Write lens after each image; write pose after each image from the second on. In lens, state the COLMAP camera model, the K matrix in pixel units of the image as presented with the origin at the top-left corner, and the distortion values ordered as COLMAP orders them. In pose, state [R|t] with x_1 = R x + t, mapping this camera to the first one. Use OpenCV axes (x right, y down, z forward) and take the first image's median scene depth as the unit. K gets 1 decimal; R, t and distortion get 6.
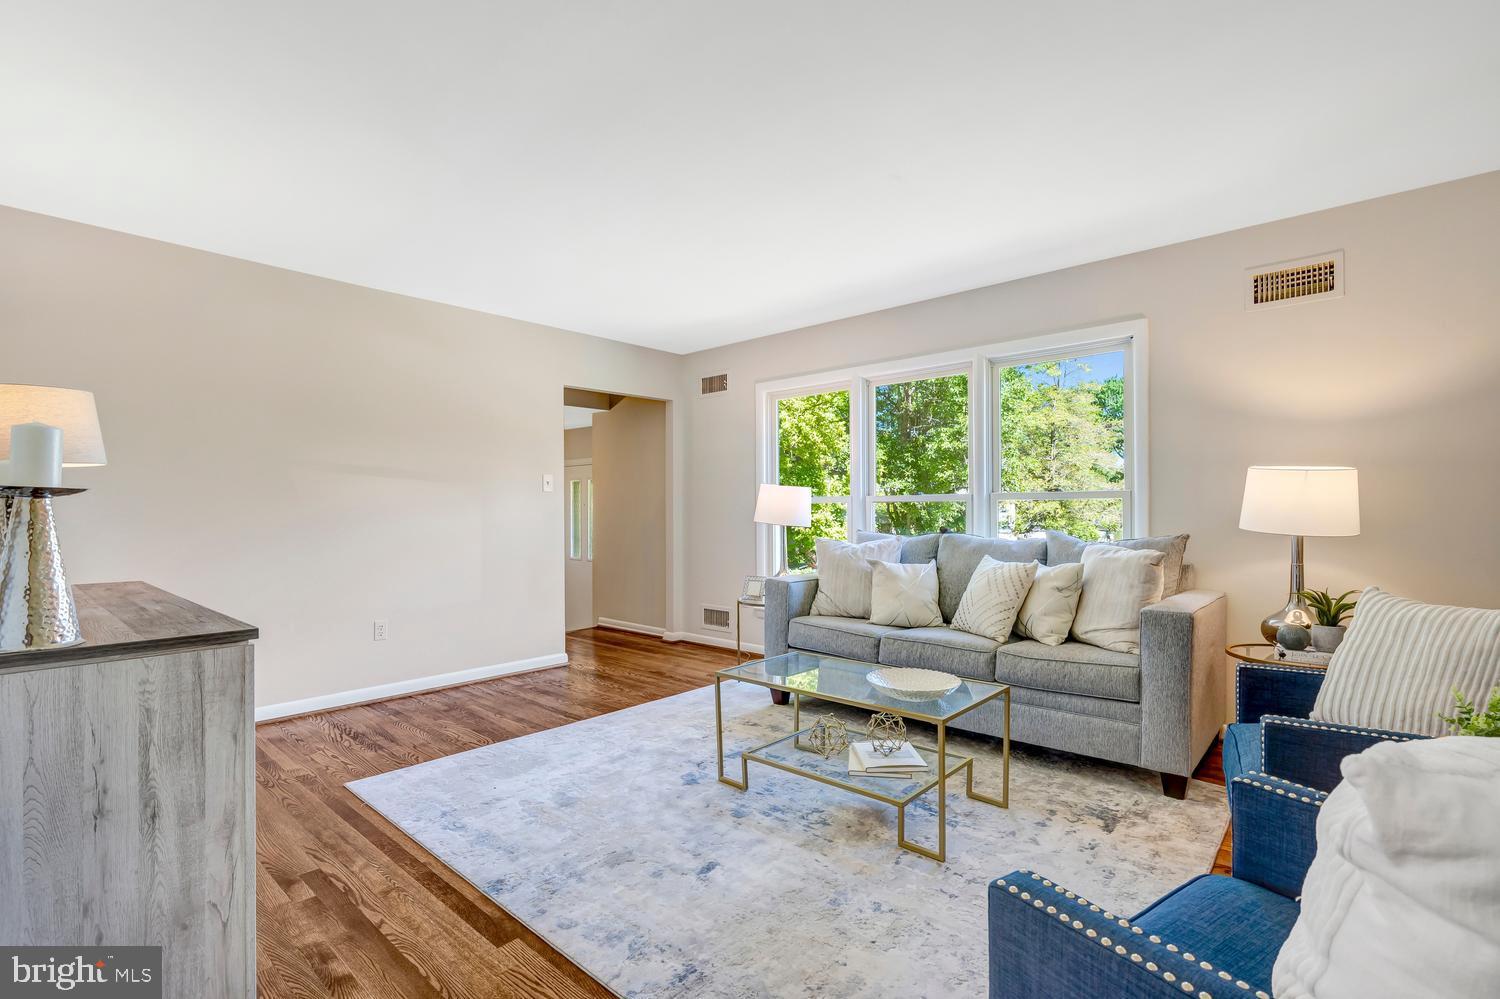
lens RADIAL K [[691.1, 0, 759.8], [0, 691.1, 551.8], [0, 0, 1]] dist [0.000692, 0.000260]
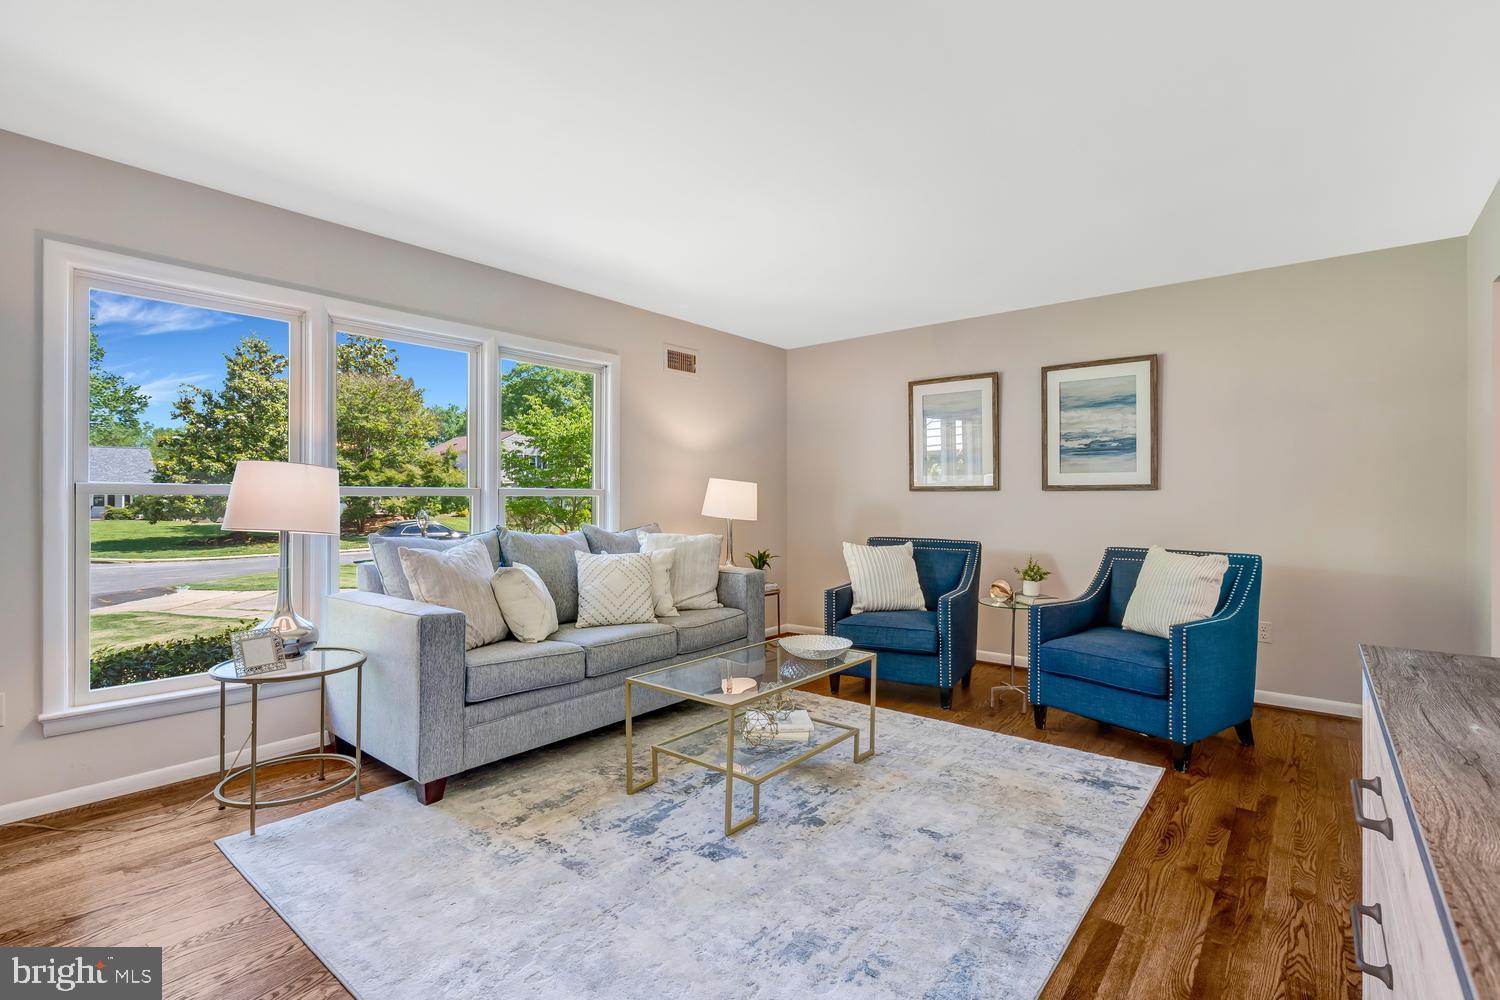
lens RADIAL K [[707.7, 0, 744.0], [0, 707.7, 501.1], [0, 0, 1]] dist [-0.002358, -0.000061]
pose [[-0.020412, 0.004413, 0.999782, -0.784157], [0.056354, 0.998406, -0.003257, -0.054978], [-0.998202, 0.056275, -0.020628, 0.851011]]
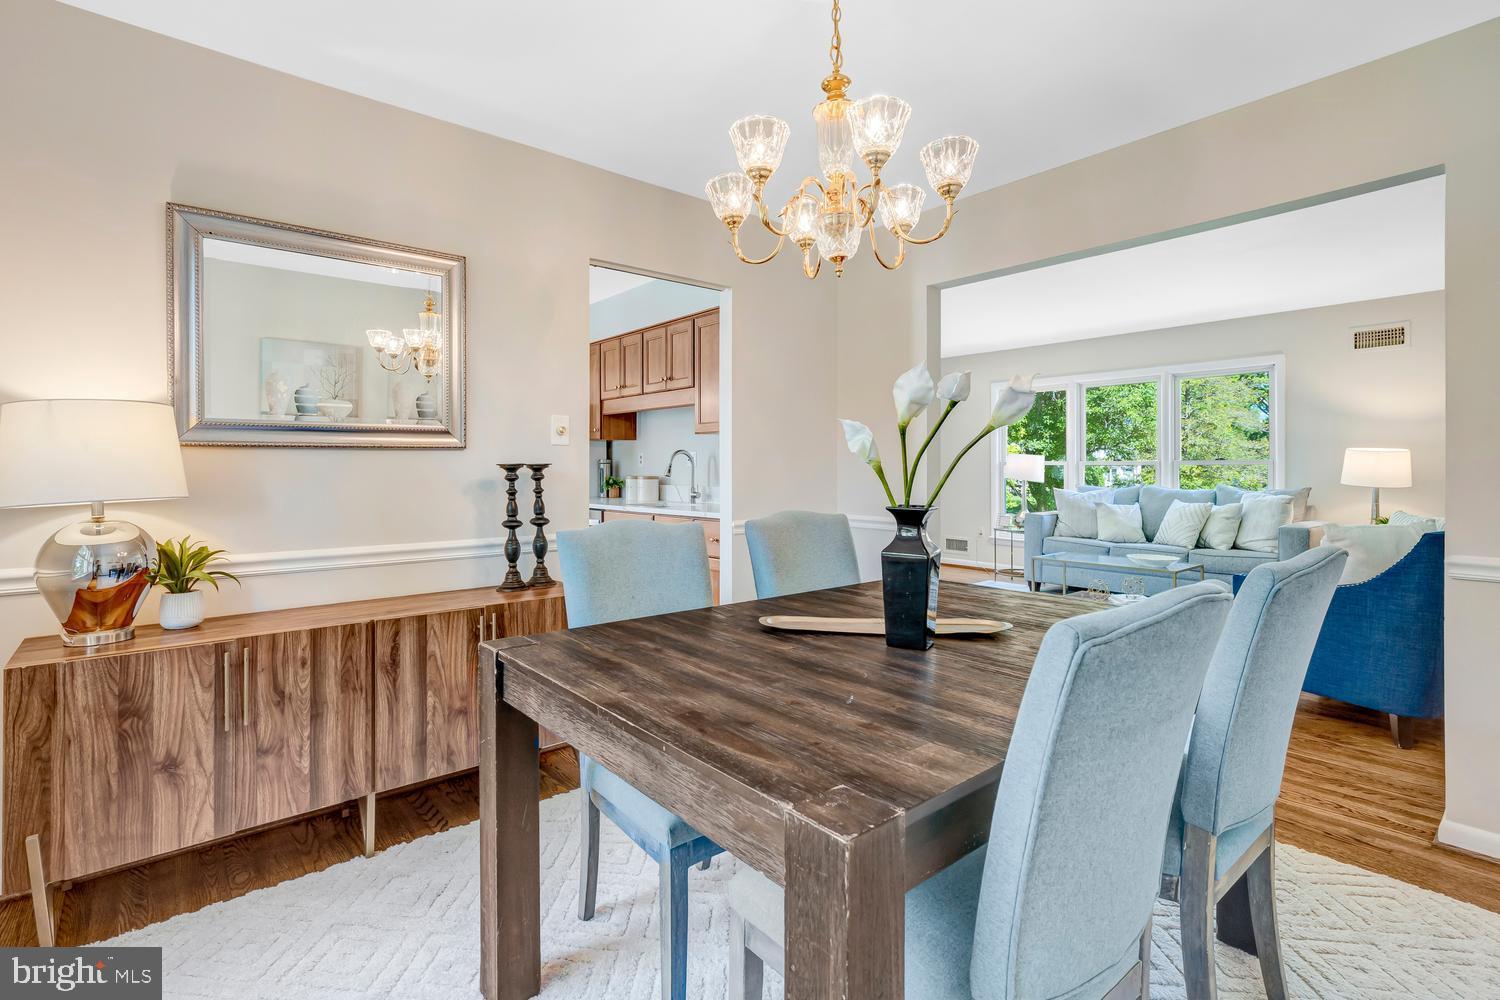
lens RADIAL K [[707.7, 0, 744.0], [0, 707.7, 501.1], [0, 0, 1]] dist [-0.002358, -0.000061]
pose [[0.988639, 0.010300, -0.149956, -0.460319], [-0.012125, 0.999863, -0.011256, 0.042951], [0.149820, 0.012947, 0.988629, -0.859958]]
